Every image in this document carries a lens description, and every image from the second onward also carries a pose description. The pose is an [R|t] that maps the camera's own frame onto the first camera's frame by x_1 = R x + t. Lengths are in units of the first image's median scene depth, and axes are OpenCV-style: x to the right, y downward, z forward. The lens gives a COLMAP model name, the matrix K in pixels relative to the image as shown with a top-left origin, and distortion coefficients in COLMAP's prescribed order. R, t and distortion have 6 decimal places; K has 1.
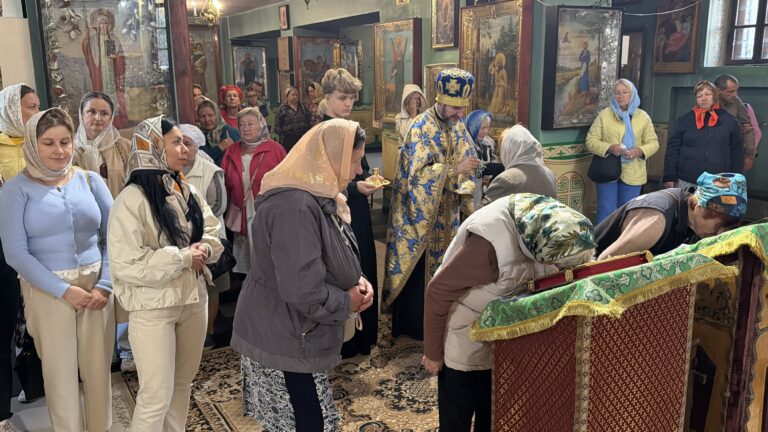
lens RADIAL K [[680.4, 0, 383.9], [0, 680.4, 213.7], [0, 0, 1]] dist [0.032684, -0.032604]
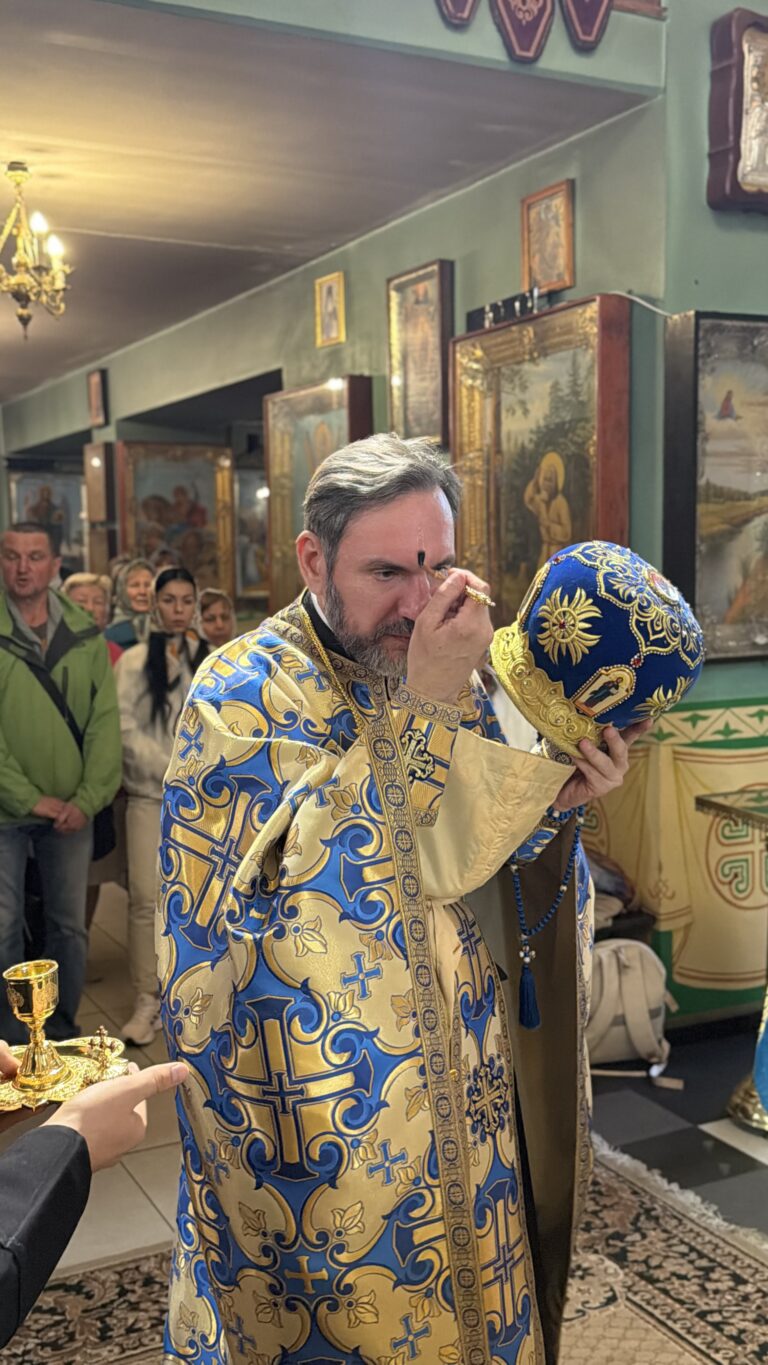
lens RADIAL K [[1369.3, 0, 386.7], [0, 1369.3, 689.5], [0, 0, 1]] dist [-0.005599, 0.000000]
pose [[0.998085, 0.000131, -0.061849, 0.126729], [-0.006343, 0.994941, -0.100262, -0.037479], [0.061523, 0.100462, 0.993037, 0.283634]]
